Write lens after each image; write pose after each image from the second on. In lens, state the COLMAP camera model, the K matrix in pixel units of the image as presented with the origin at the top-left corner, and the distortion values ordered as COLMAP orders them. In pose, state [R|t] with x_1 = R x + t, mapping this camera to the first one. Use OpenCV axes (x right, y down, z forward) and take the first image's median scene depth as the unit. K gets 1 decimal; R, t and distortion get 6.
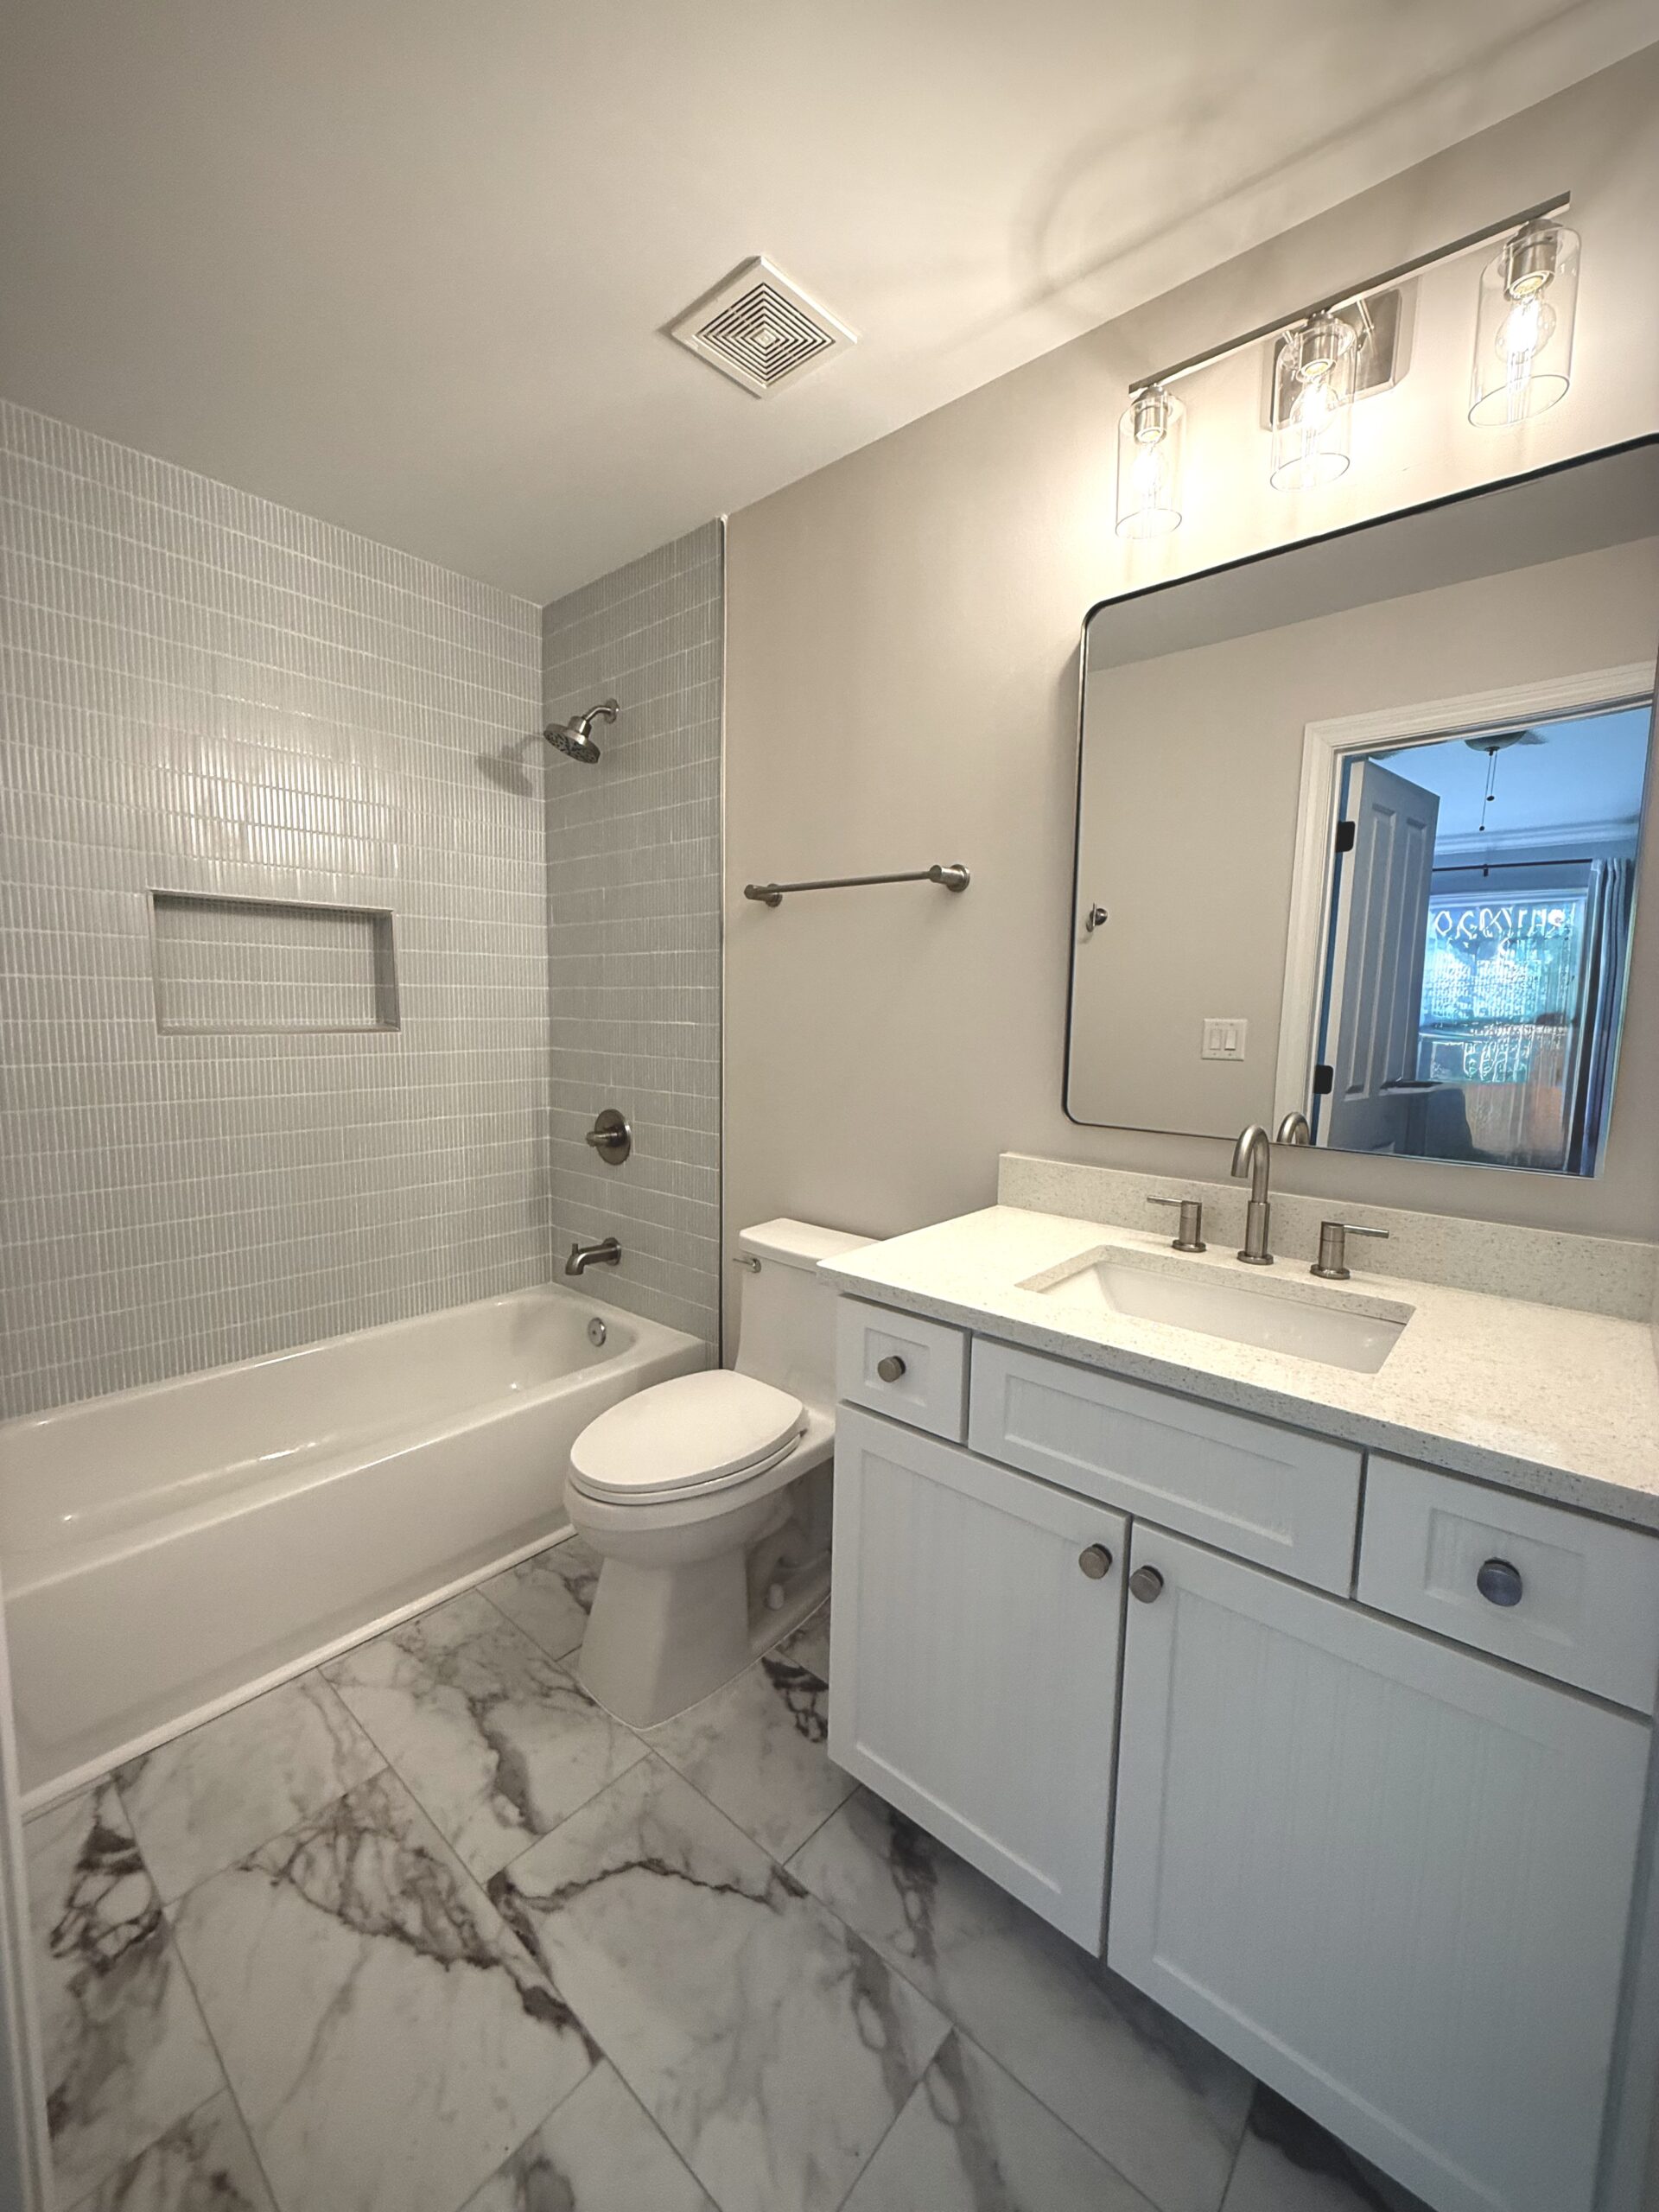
lens RADIAL K [[882.7, 0, 829.3], [0, 882.7, 1102.5], [0, 0, 1]] dist [0.001346, -0.000420]
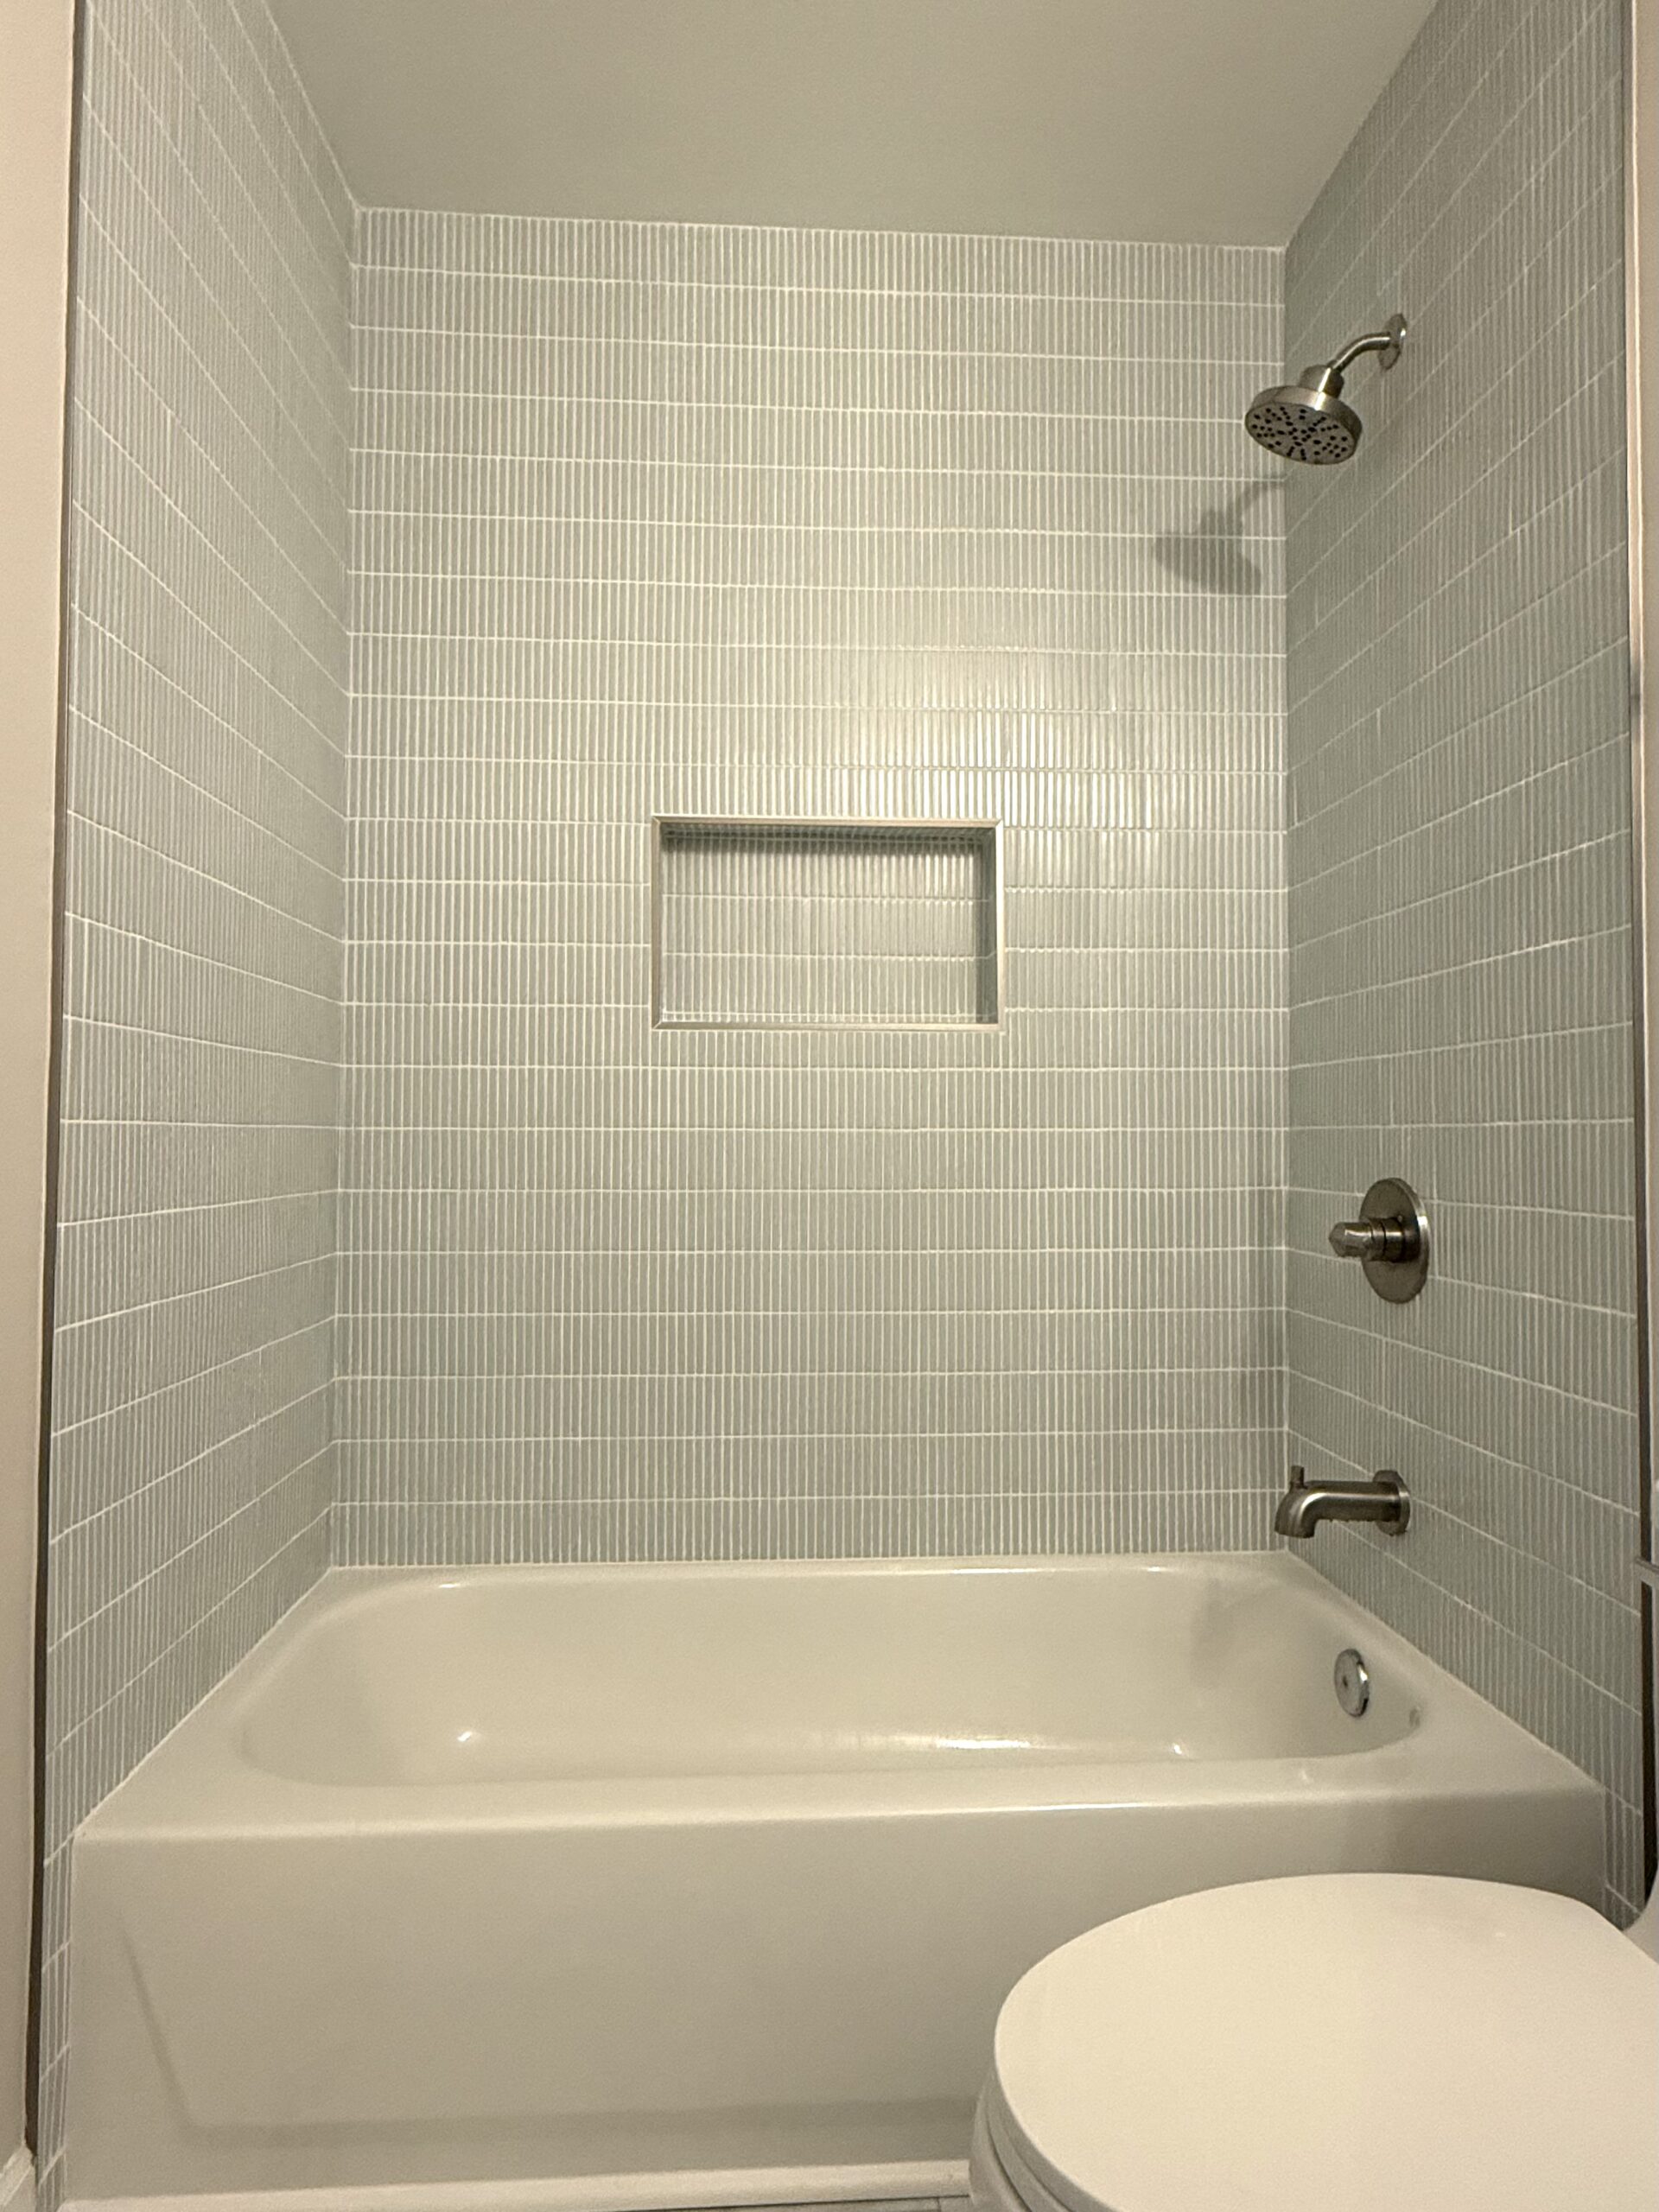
lens RADIAL K [[1290.8, 0, 826.8], [0, 1290.8, 1111.1], [0, 0, 1]] dist [0.001355, -0.000598]
pose [[0.698302, -0.031212, -0.715123, 0.025029], [-0.068749, 0.991506, -0.110407, 0.066611], [0.712494, 0.126262, 0.690224, 0.333834]]
